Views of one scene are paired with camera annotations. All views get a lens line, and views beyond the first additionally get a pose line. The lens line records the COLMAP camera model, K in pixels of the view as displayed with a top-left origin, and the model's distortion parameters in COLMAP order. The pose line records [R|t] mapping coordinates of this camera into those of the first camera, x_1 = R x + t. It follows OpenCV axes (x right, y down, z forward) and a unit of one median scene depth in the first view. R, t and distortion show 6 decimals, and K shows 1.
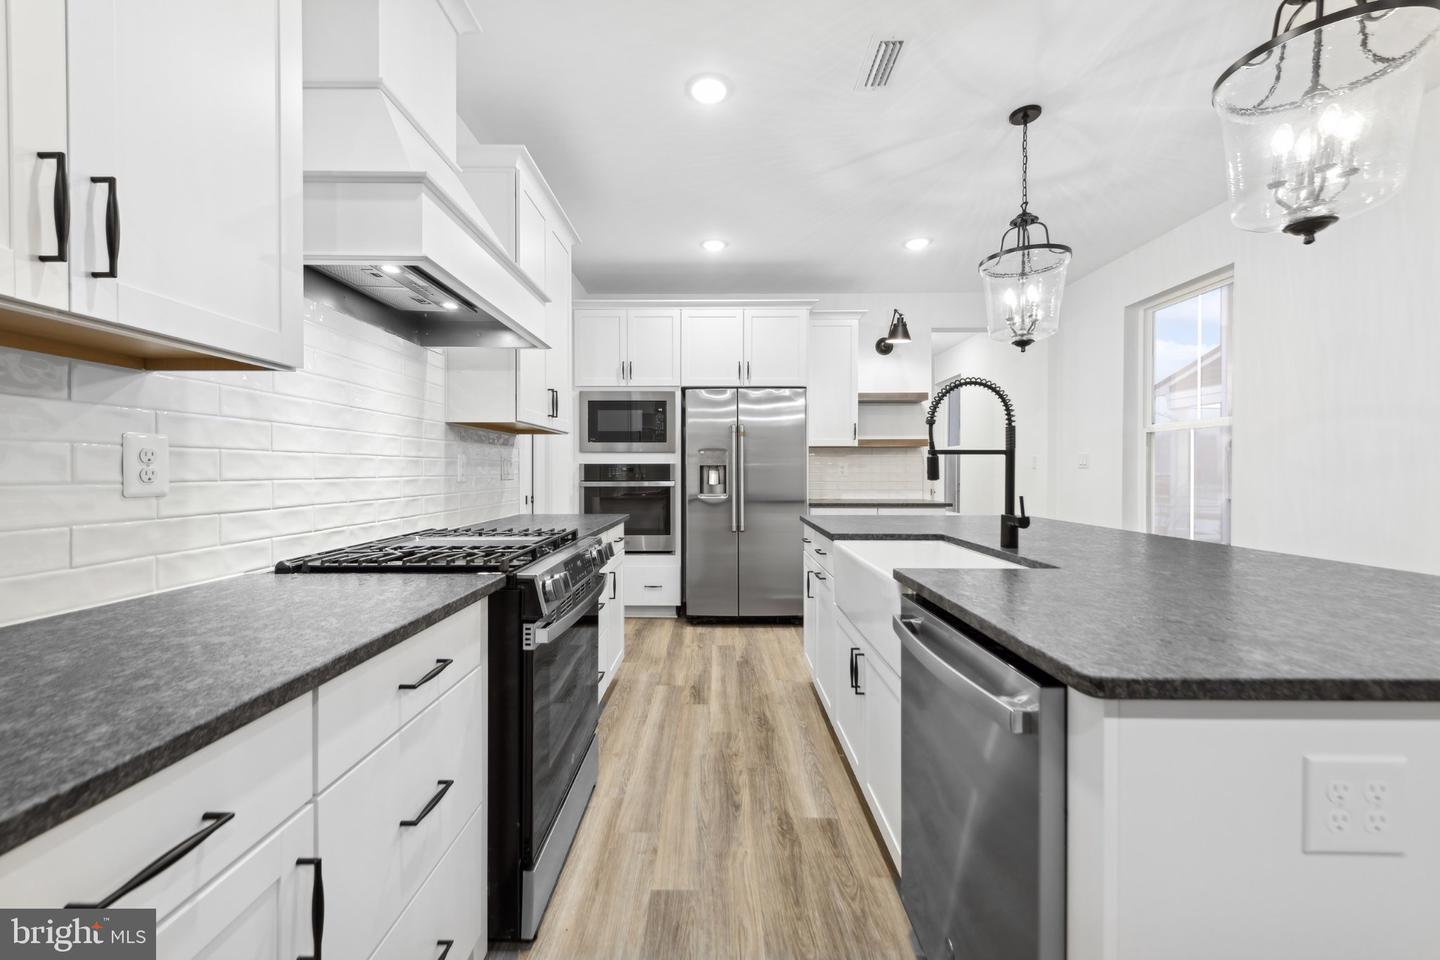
lens RADIAL K [[560.8, 0, 703.3], [0, 560.8, 473.8], [0, 0, 1]] dist [0.013030, -0.003891]
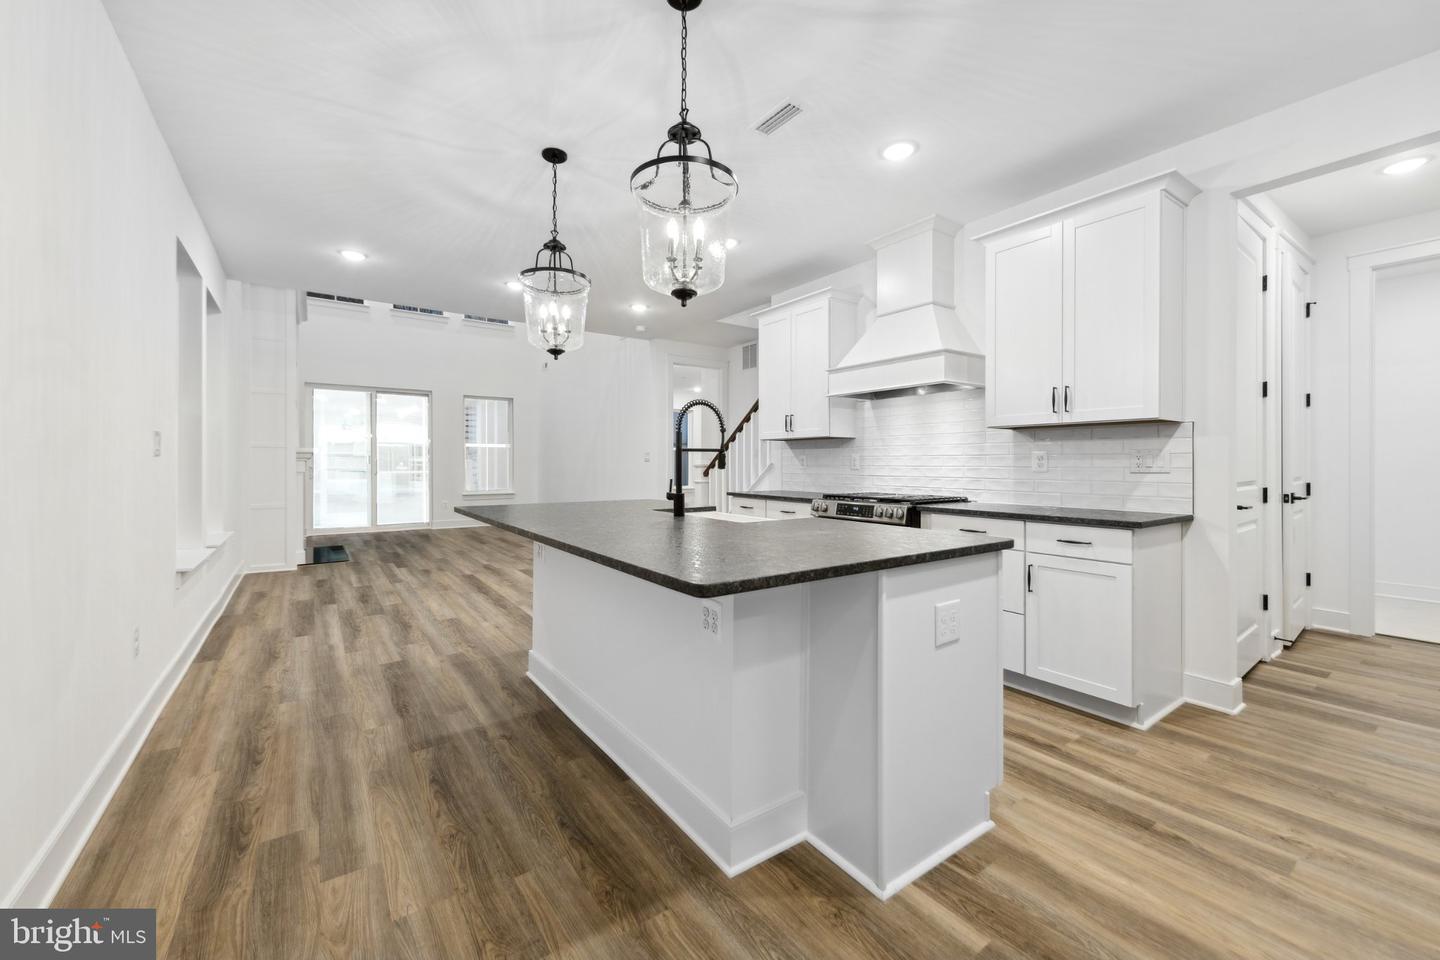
lens RADIAL K [[560.8, 0, 730.7], [0, 560.8, 469.7], [0, 0, 1]] dist [0.013030, -0.003891]
pose [[-0.781984, 0.007612, -0.623253, 0.580777], [-0.003940, 0.999845, 0.017155, -0.006206], [0.623287, 0.015870, -0.781832, 0.957112]]
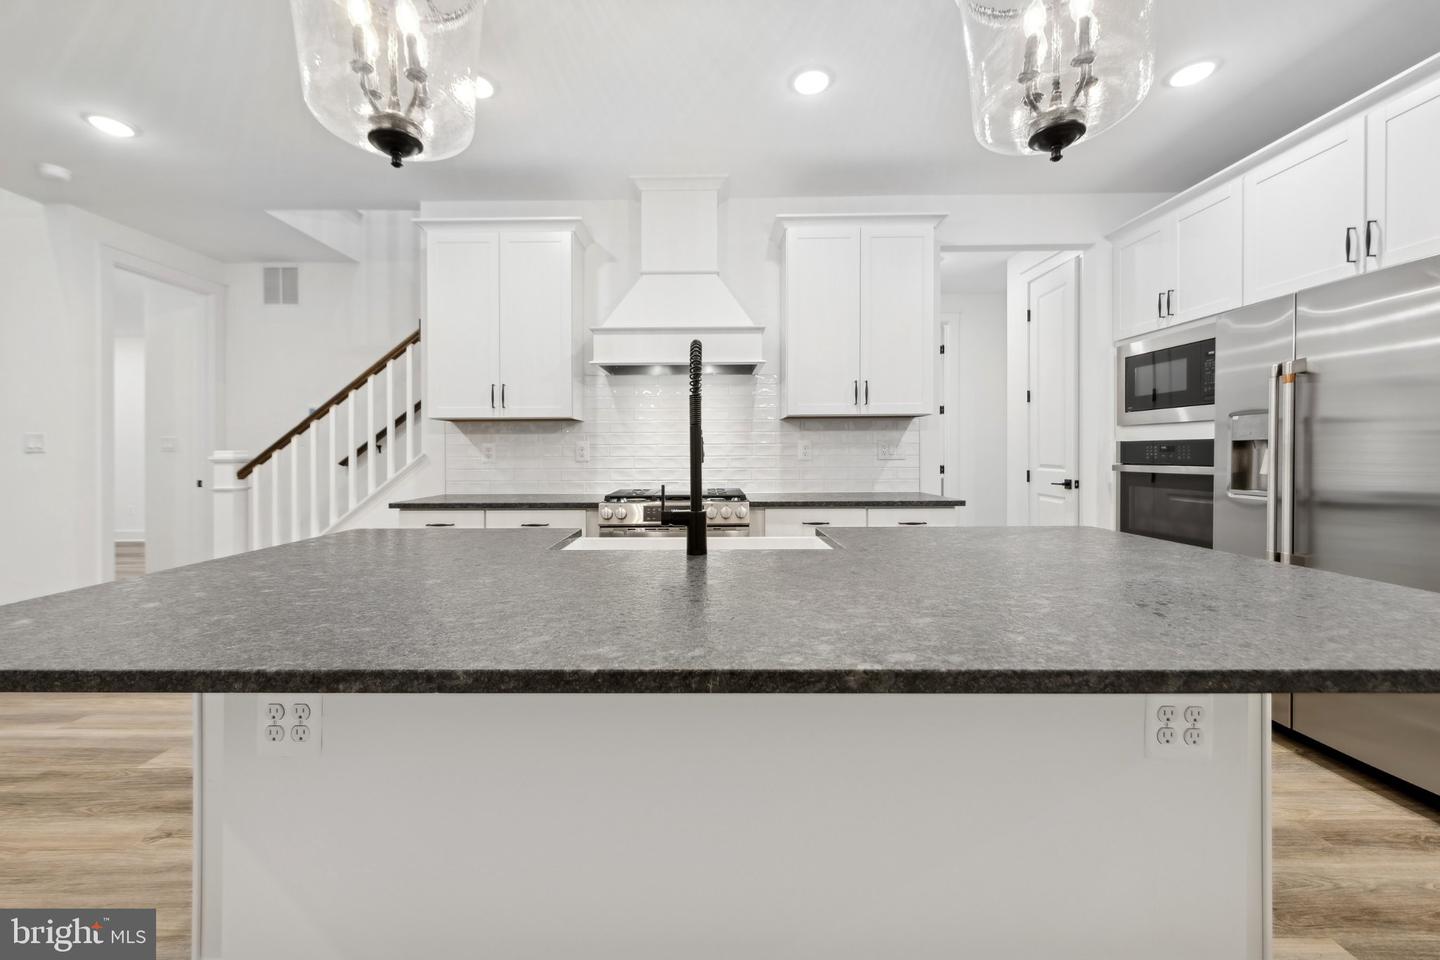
lens RADIAL K [[560.8, 0, 709.7], [0, 560.8, 458.5], [0, 0, 1]] dist [0.013030, -0.003891]
pose [[0.018294, 0.012391, -0.999756, 0.570503], [-0.000479, 0.999923, 0.012385, -0.003988], [0.999833, 0.000253, 0.018299, 0.446269]]
